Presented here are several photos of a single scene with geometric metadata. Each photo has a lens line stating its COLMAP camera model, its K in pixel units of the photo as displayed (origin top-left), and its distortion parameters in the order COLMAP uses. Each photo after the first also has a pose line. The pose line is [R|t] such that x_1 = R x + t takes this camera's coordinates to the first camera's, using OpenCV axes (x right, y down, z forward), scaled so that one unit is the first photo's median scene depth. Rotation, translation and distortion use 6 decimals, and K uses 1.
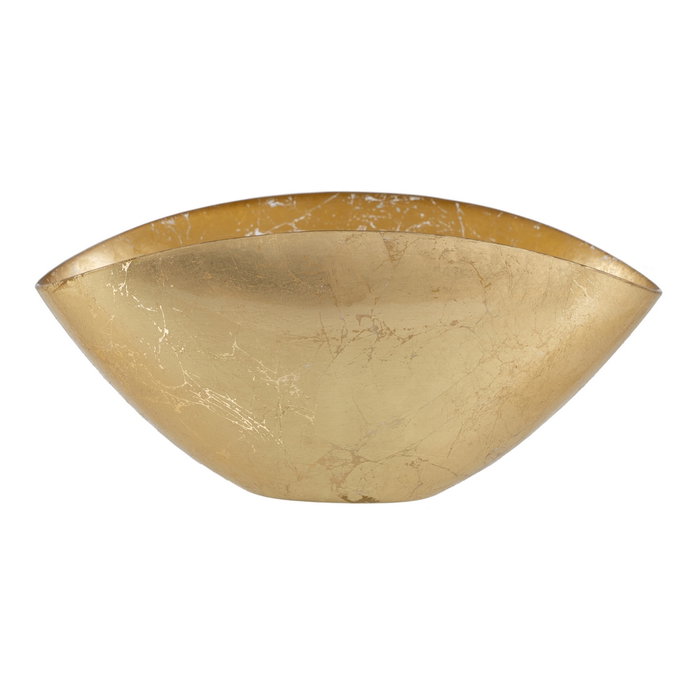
lens RADIAL K [[4941.0, 0, 350.0], [0, 4941.0, 350.0], [0, 0, 1]] dist [0.532630, 2.124262]
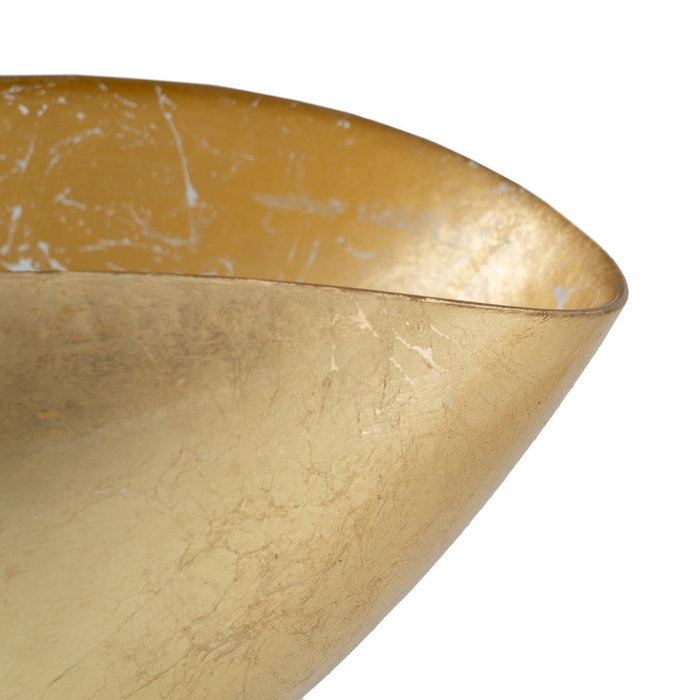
lens RADIAL K [[4941.0, 0, 350.0], [0, 4941.0, 350.0], [0, 0, 1]] dist [0.532630, 2.124262]
pose [[0.994719, -0.084793, -0.057836, 0.064606], [0.093102, 0.982609, 0.160657, -0.078497], [0.043208, -0.165193, 0.985314, 0.594915]]
